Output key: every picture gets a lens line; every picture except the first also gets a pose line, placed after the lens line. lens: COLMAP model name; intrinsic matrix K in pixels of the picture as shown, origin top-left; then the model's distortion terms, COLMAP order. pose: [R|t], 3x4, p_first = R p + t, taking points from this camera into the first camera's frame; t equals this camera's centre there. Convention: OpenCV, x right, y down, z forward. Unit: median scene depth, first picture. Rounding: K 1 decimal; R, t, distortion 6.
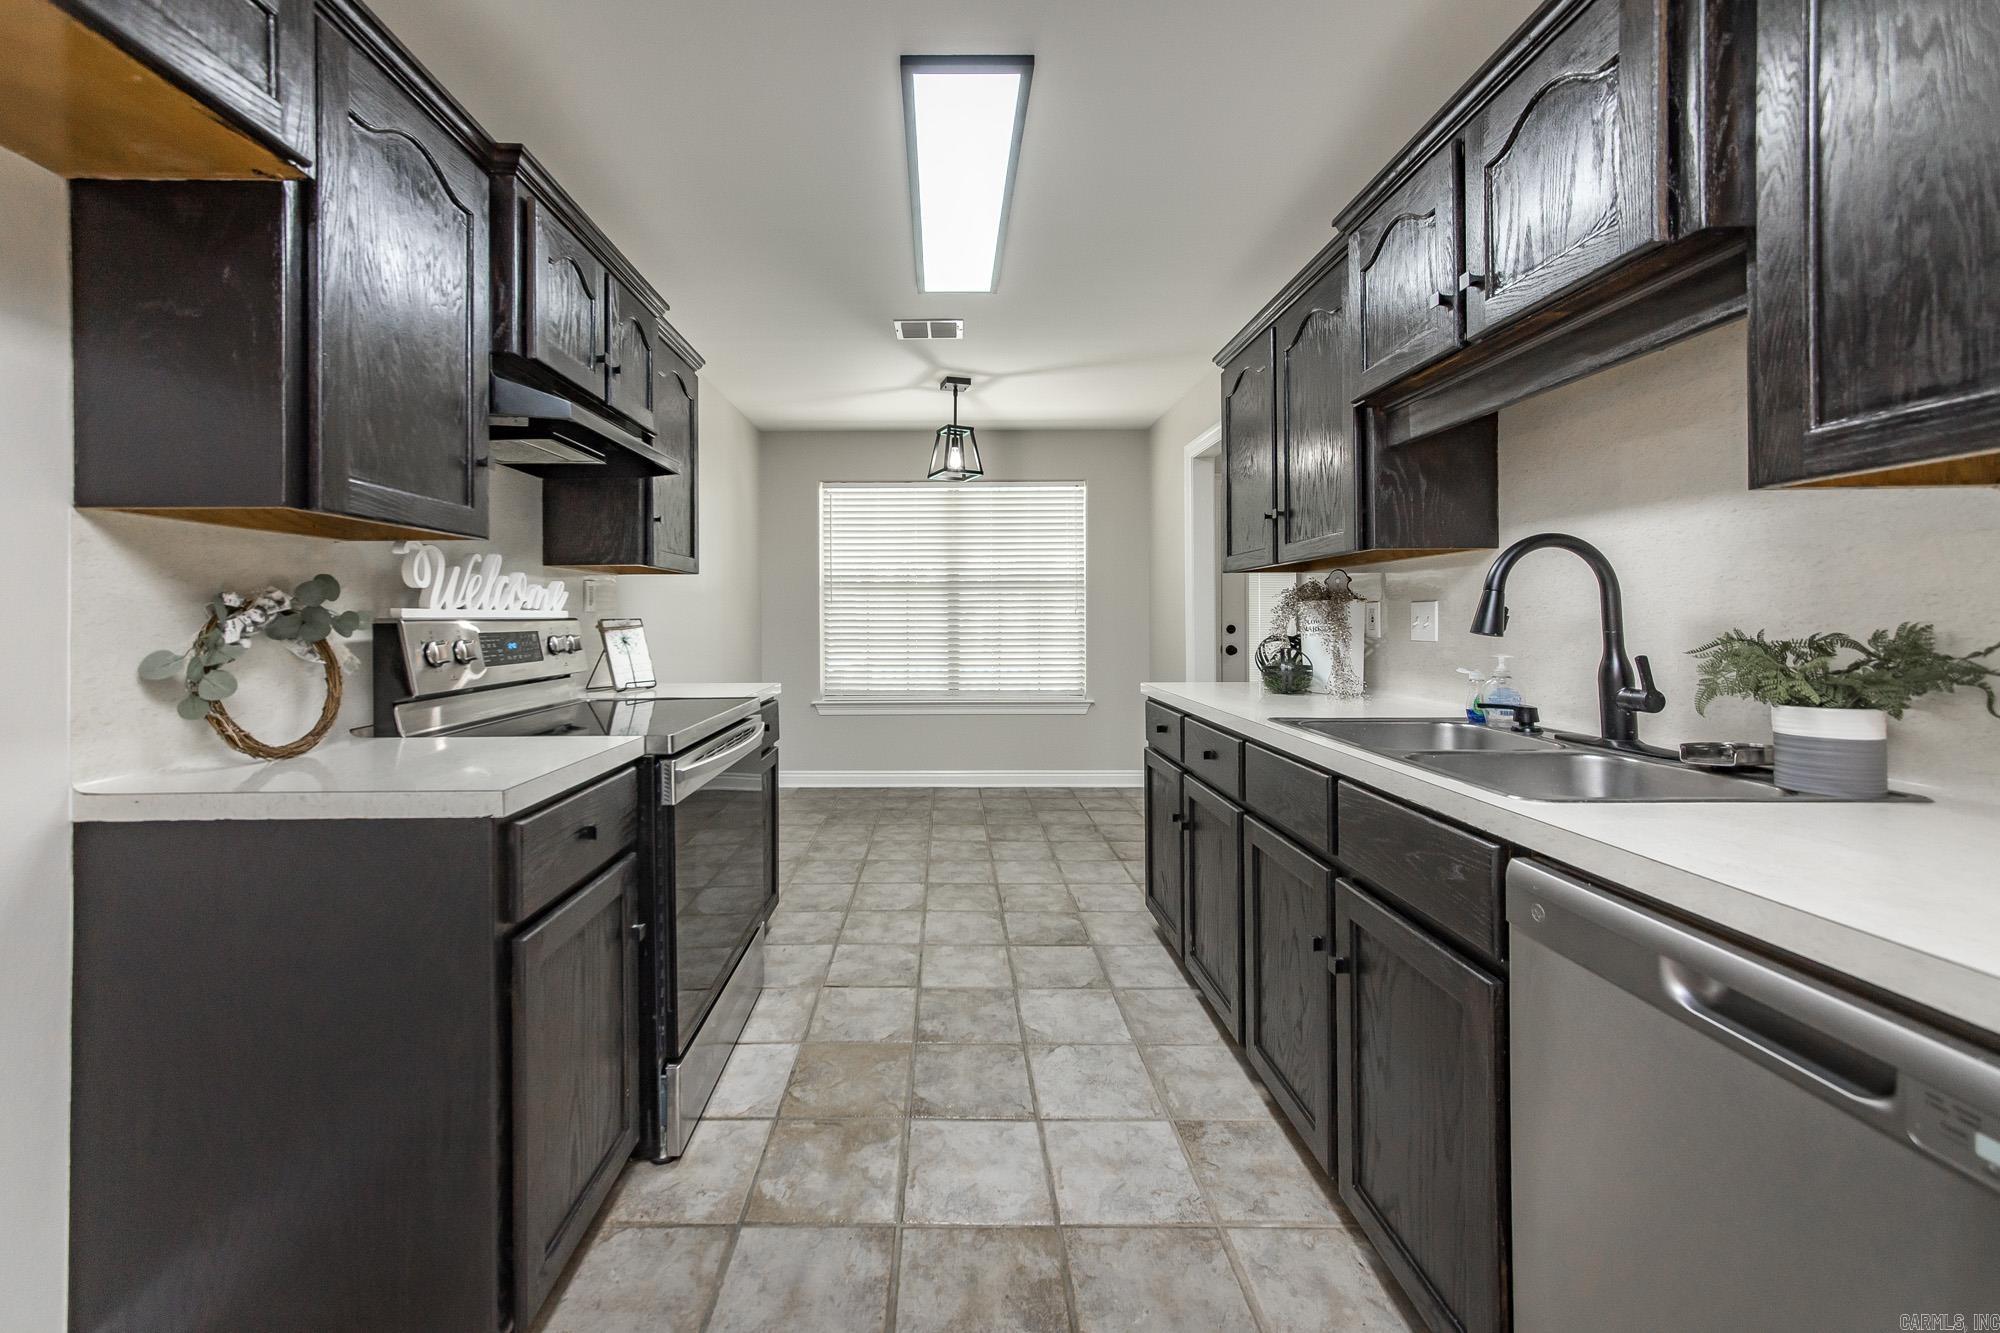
lens RADIAL K [[741.0, 0, 951.7], [0, 741.0, 611.6], [0, 0, 1]] dist [0.000297, 0.000189]
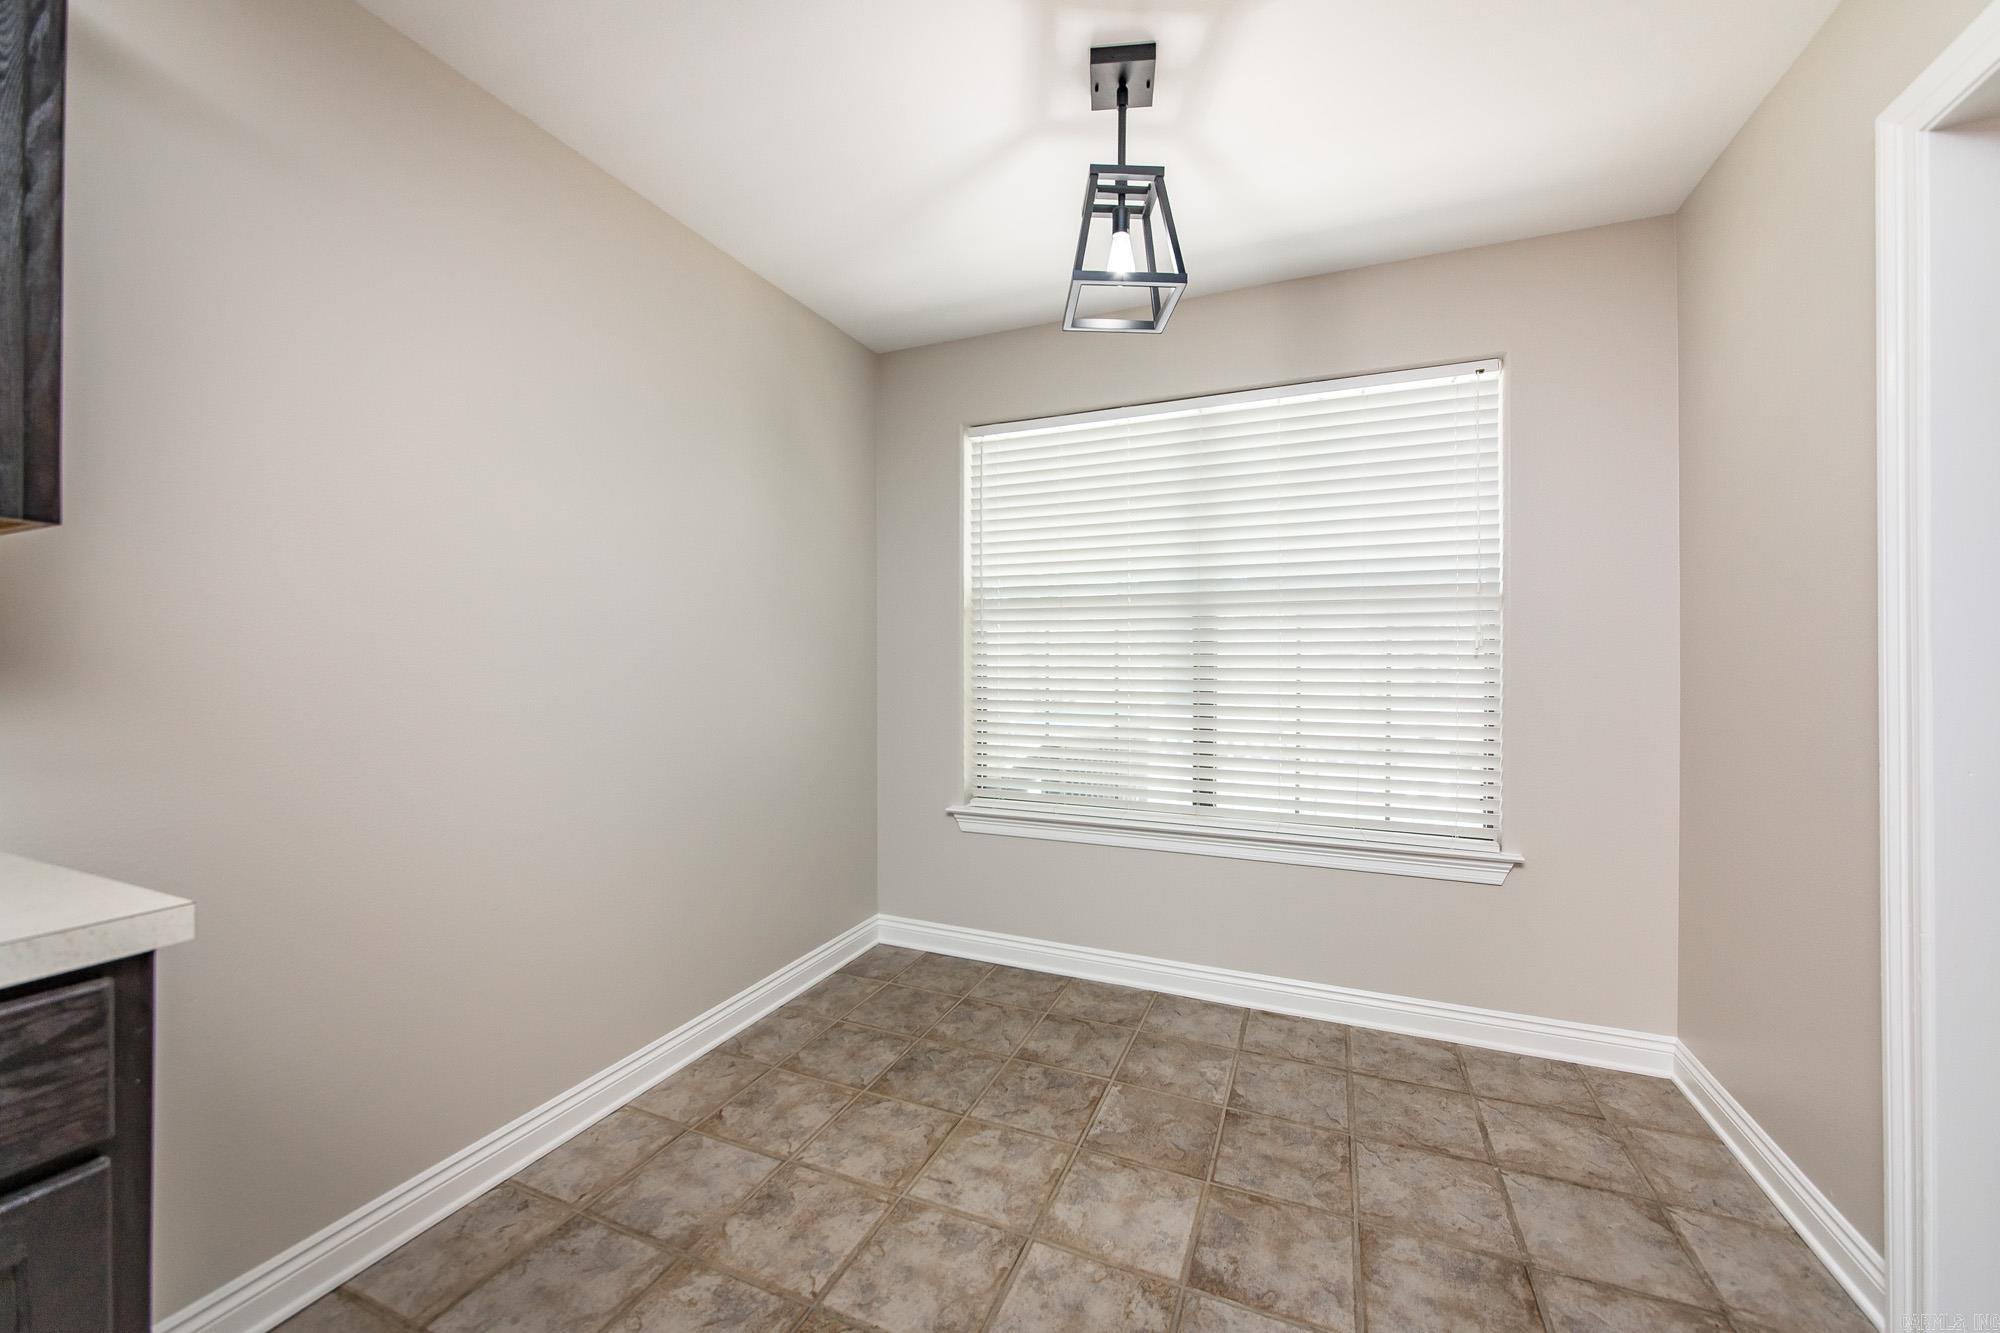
lens RADIAL K [[744.6, 0, 1024.8], [0, 744.6, 657.9], [0, 0, 1]] dist [-0.001397, -0.000026]
pose [[0.926090, 0.005763, -0.377259, 0.241929], [-0.004933, 0.999983, 0.003166, 0.007144], [0.377271, -0.001071, 0.926102, 1.364888]]
